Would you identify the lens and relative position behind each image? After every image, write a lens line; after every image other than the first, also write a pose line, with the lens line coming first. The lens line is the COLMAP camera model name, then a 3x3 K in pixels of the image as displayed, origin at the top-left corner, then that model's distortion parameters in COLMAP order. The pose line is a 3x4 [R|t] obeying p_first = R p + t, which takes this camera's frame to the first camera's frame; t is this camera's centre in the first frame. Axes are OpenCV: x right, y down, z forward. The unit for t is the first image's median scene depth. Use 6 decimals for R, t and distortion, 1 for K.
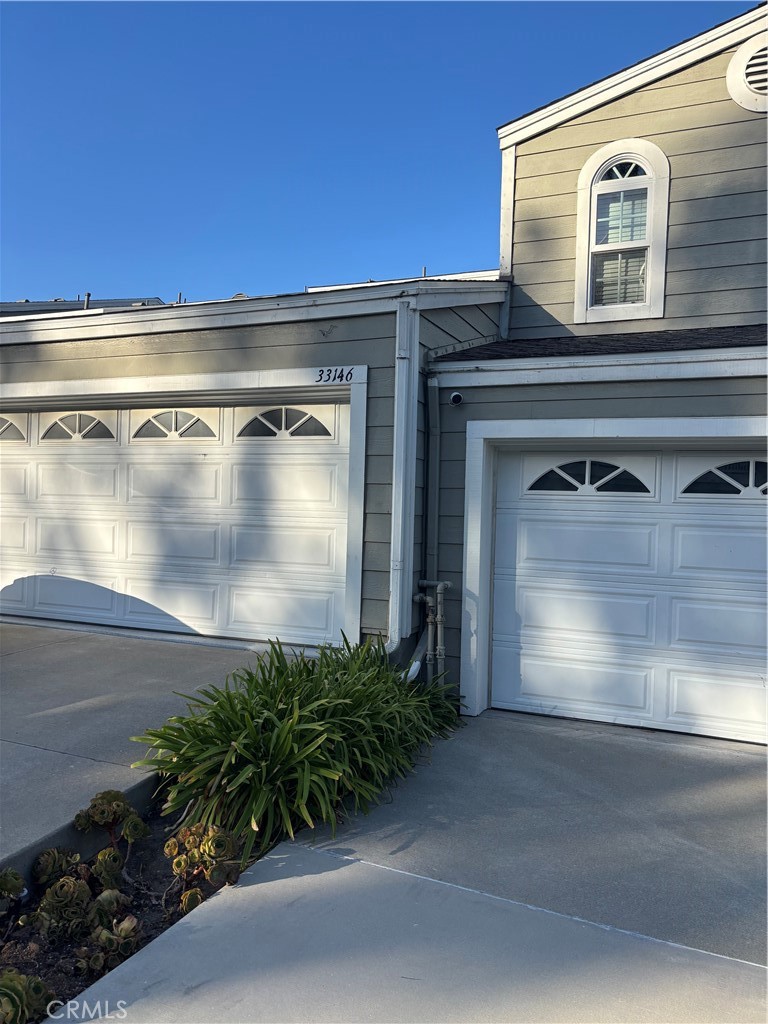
lens RADIAL K [[771.6, 0, 381.6], [0, 771.6, 512.2], [0, 0, 1]] dist [0.037227, -0.052850]
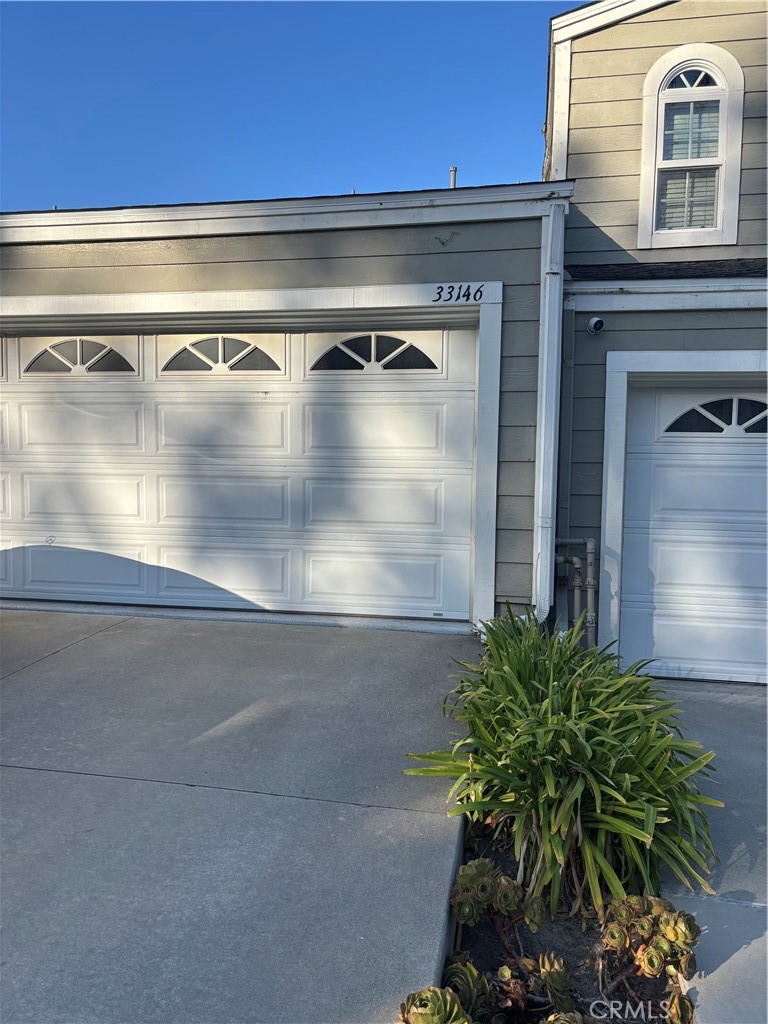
lens RADIAL K [[771.6, 0, 379.6], [0, 771.6, 516.1], [0, 0, 1]] dist [0.037227, -0.052850]
pose [[0.977819, -0.031175, 0.207119, -0.288307], [0.015314, 0.996856, 0.077745, -0.005978], [-0.208892, -0.072848, 0.975222, 0.174899]]
